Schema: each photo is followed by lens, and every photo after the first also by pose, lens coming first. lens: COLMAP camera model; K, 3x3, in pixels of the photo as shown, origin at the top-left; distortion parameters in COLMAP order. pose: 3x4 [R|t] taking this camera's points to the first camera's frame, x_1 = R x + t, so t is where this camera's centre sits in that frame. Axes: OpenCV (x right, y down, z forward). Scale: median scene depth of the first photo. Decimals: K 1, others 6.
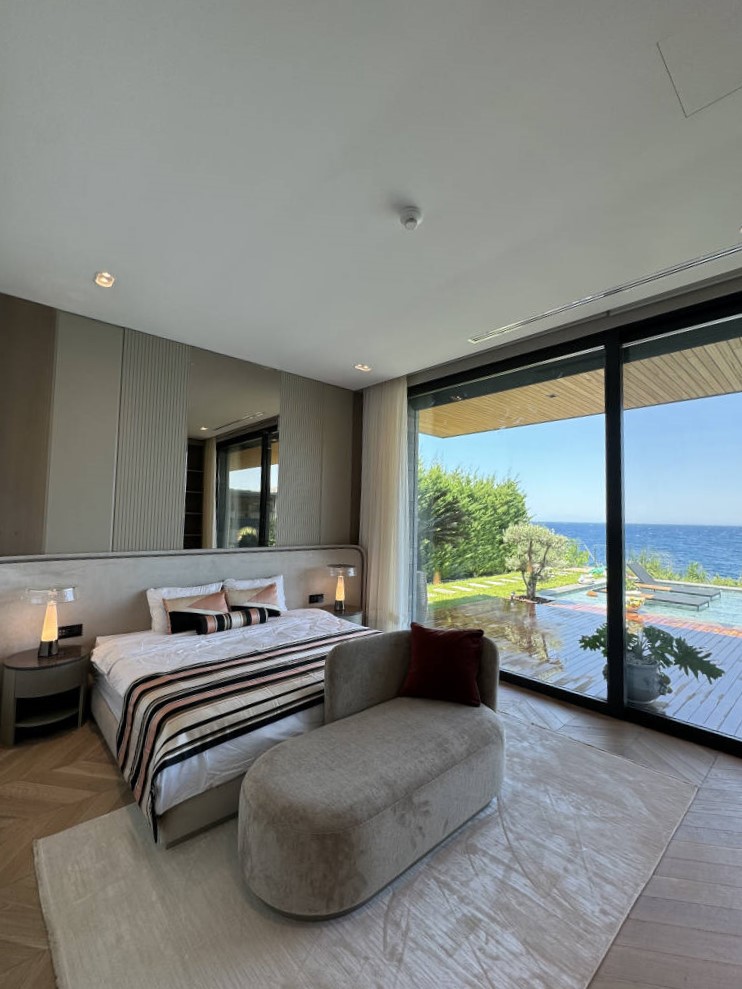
lens RADIAL K [[433.6, 0, 374.5], [0, 433.6, 491.3], [0, 0, 1]] dist [-0.004862, 0.001782]
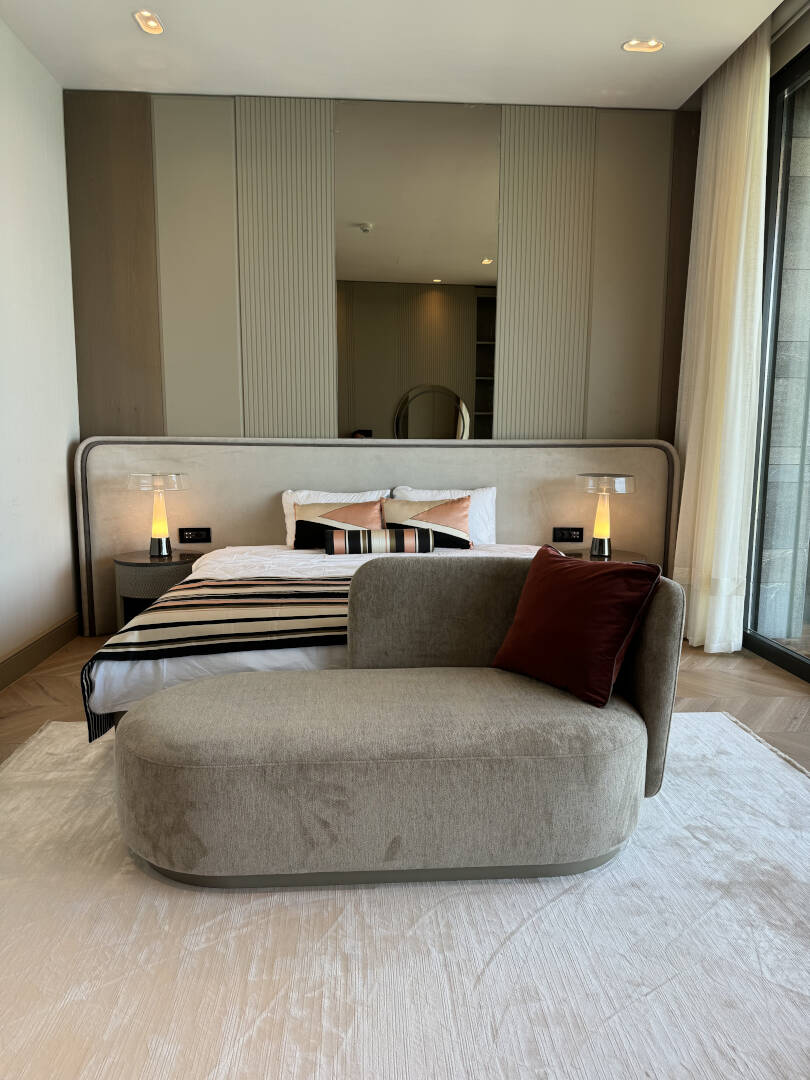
lens RADIAL K [[762.4, 0, 383.0], [0, 762.4, 537.6], [0, 0, 1]] dist [0.049585, -0.057838]
pose [[0.774325, 0.069128, -0.629001, 0.551372], [0.046584, 0.985091, 0.165609, 0.147754], [0.631071, -0.157537, 0.759560, 0.208089]]
